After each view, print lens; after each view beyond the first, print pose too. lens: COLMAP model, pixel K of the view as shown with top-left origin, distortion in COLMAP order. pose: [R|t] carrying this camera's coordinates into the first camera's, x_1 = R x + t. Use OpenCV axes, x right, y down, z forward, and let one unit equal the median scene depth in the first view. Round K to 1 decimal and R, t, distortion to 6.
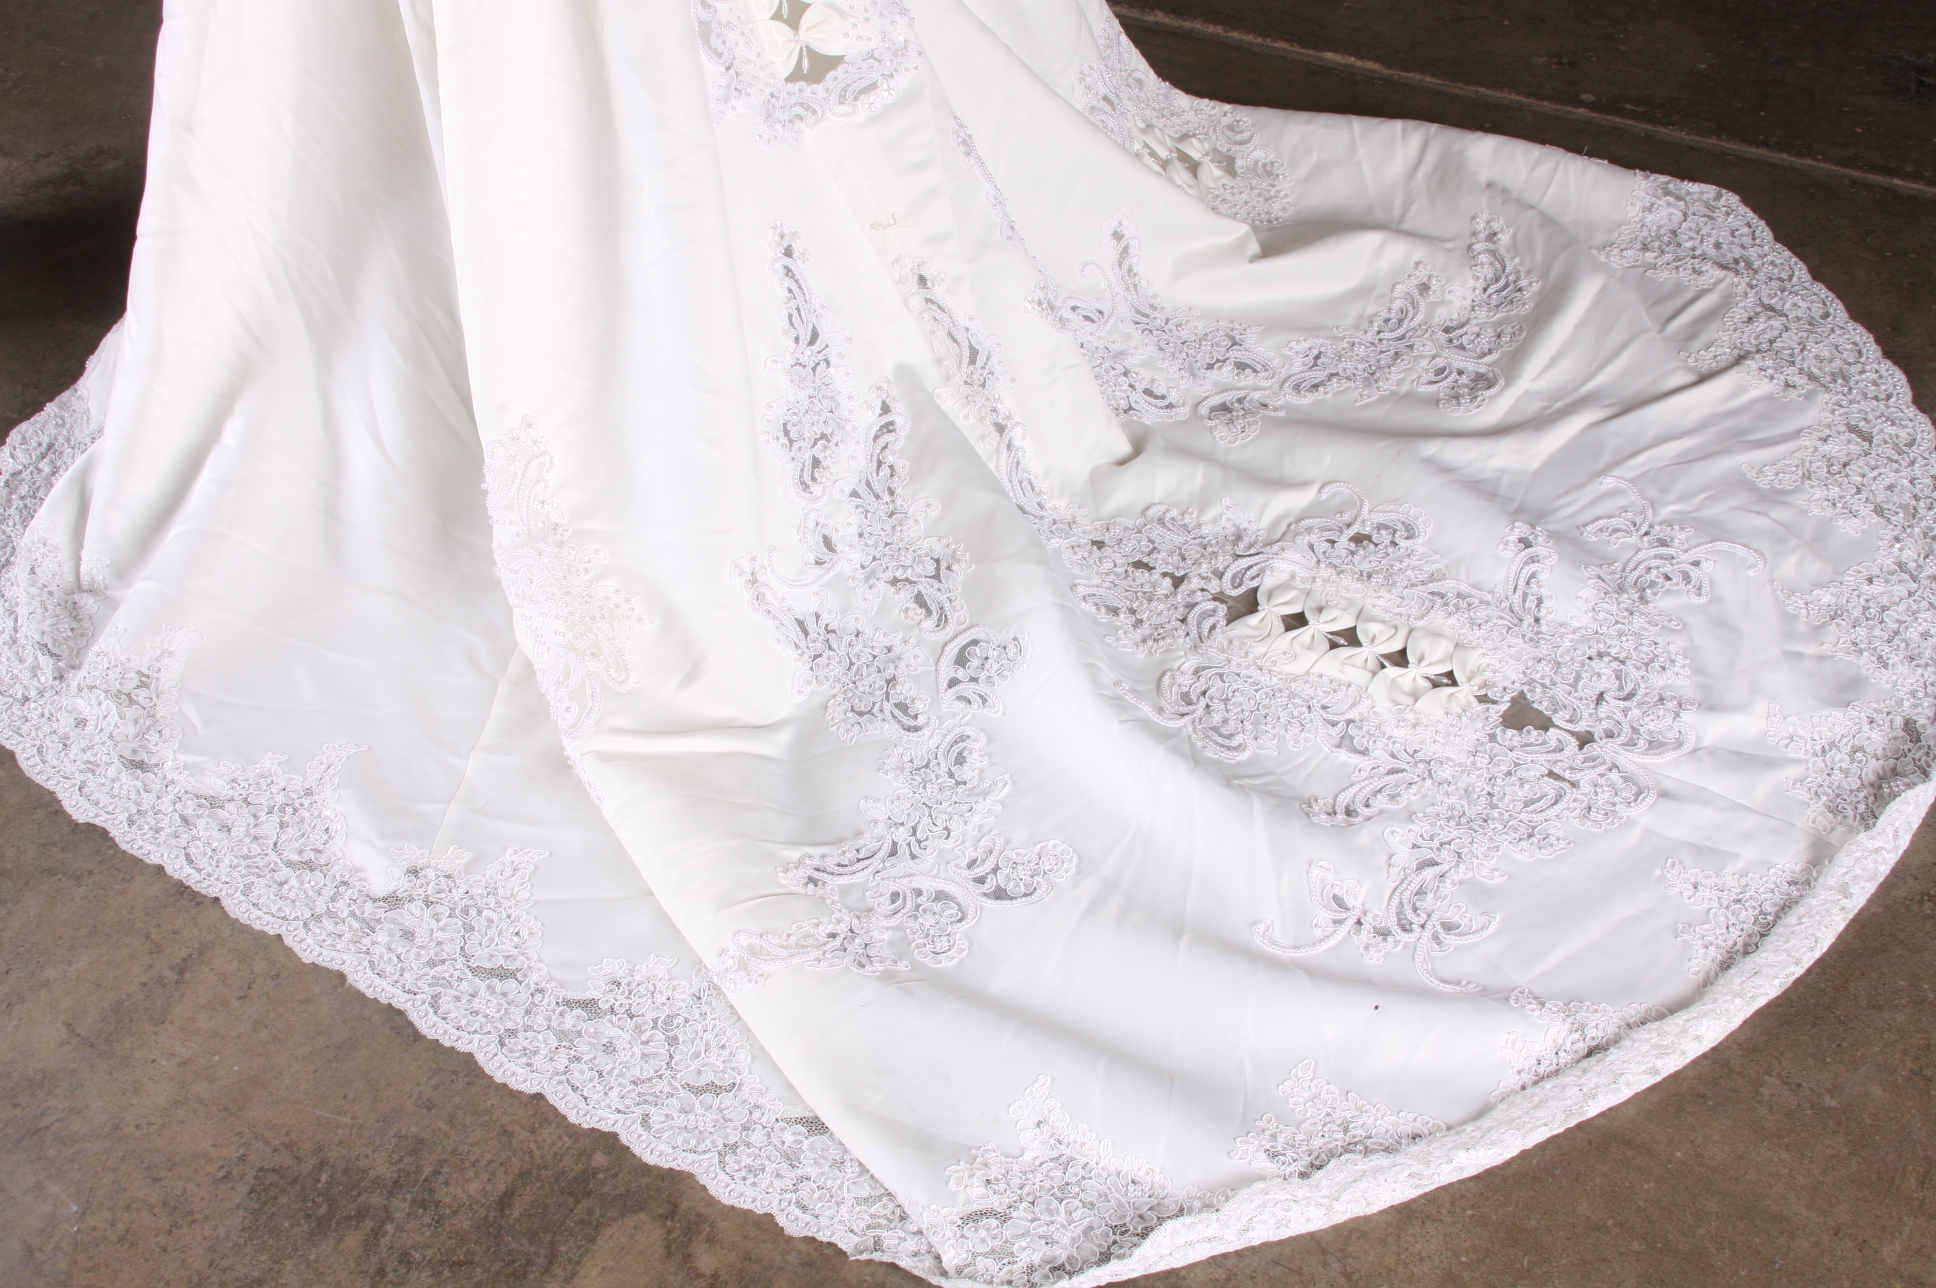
lens RADIAL K [[2717.4, 0, 968.0], [0, 2717.4, 644.0], [0, 0, 1]] dist [-0.167221, 0.475105]
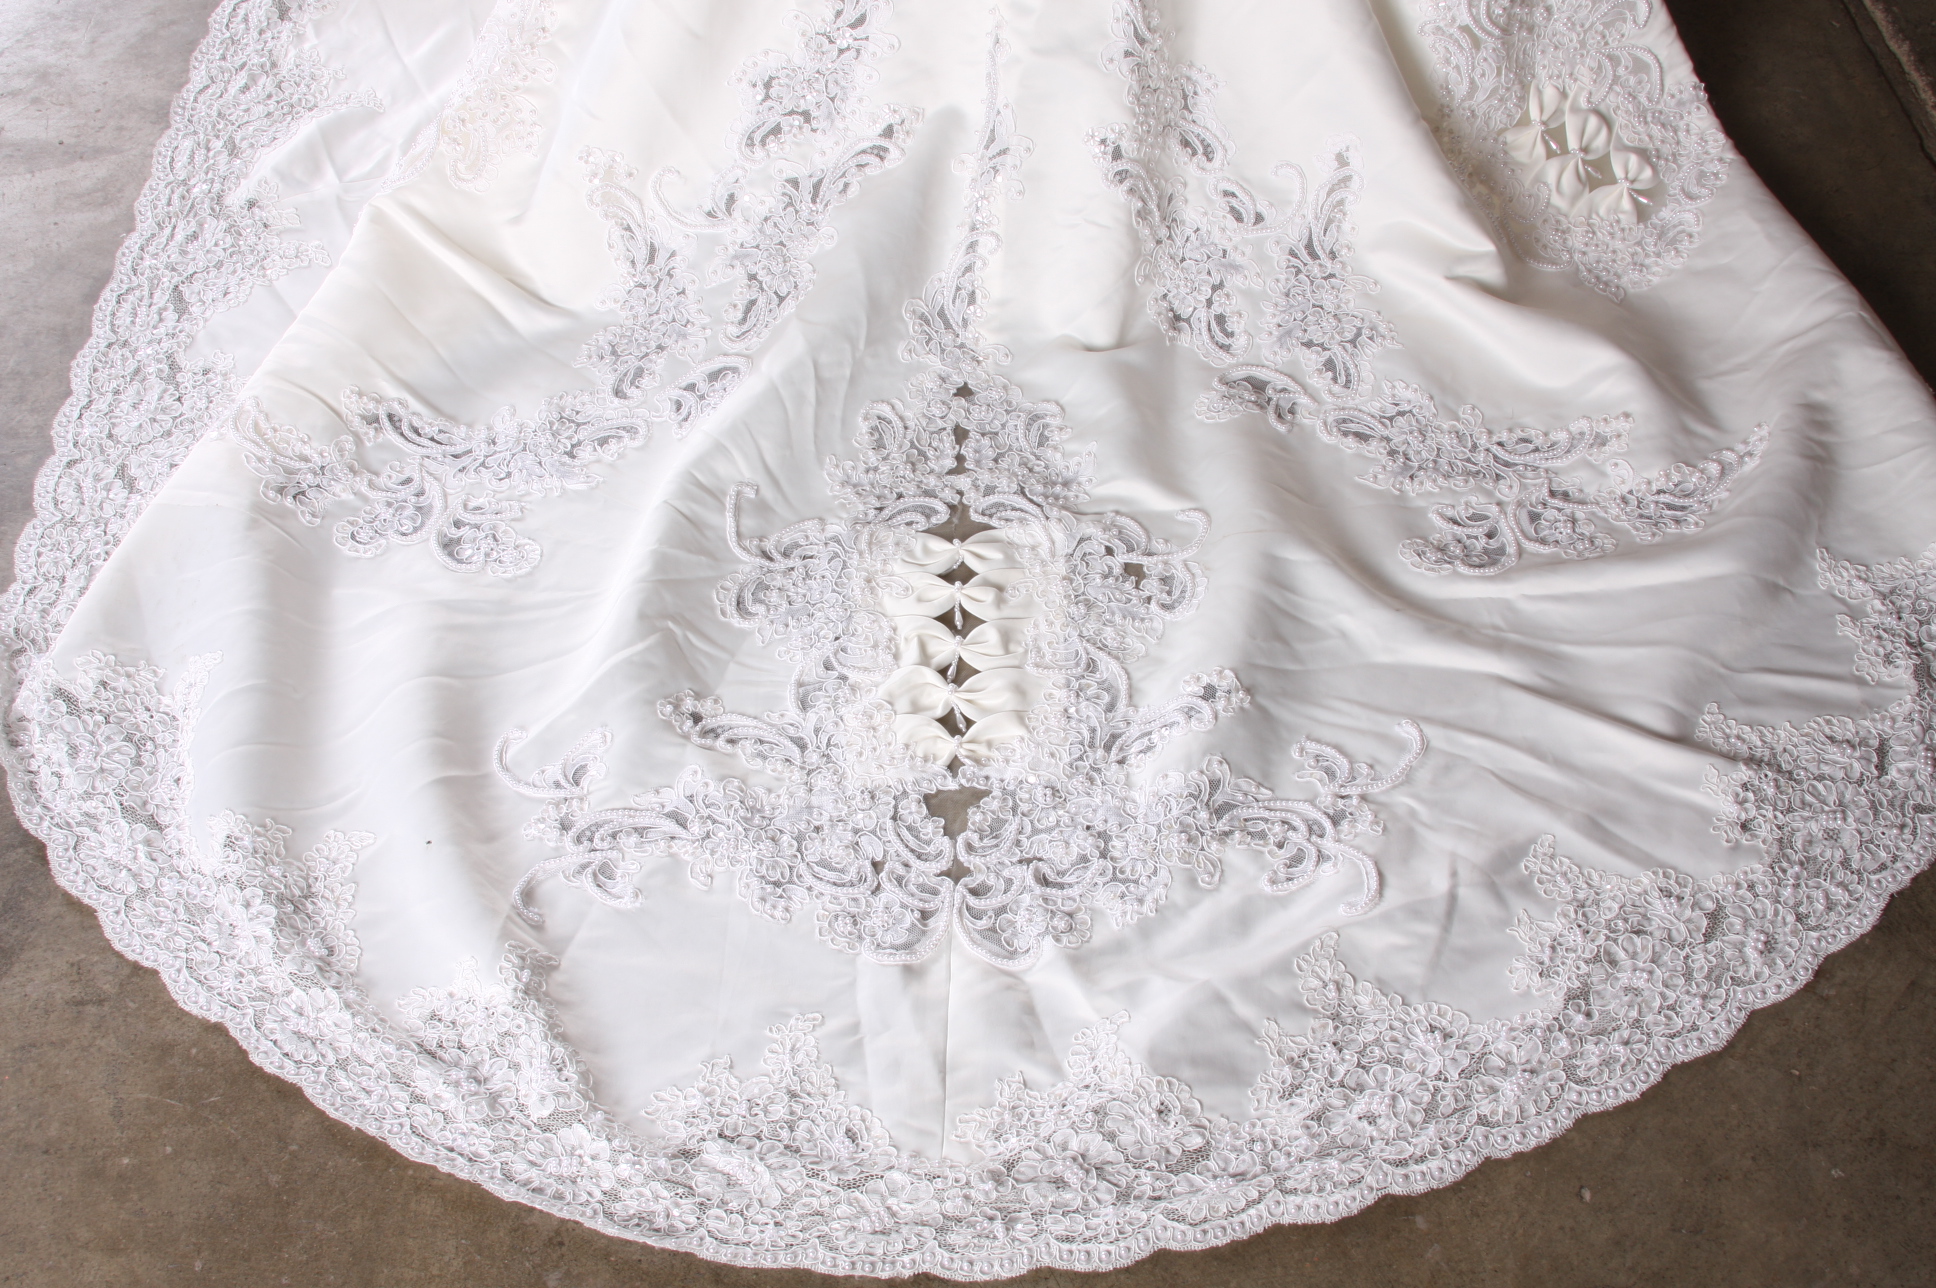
lens RADIAL K [[2717.4, 0, 968.0], [0, 2717.4, 644.0], [0, 0, 1]] dist [-0.167221, 0.475105]
pose [[0.541834, 0.647291, -0.536126, 0.598187], [-0.548573, 0.755631, 0.357897, -0.302788], [0.636776, 0.100183, 0.764512, 0.328702]]
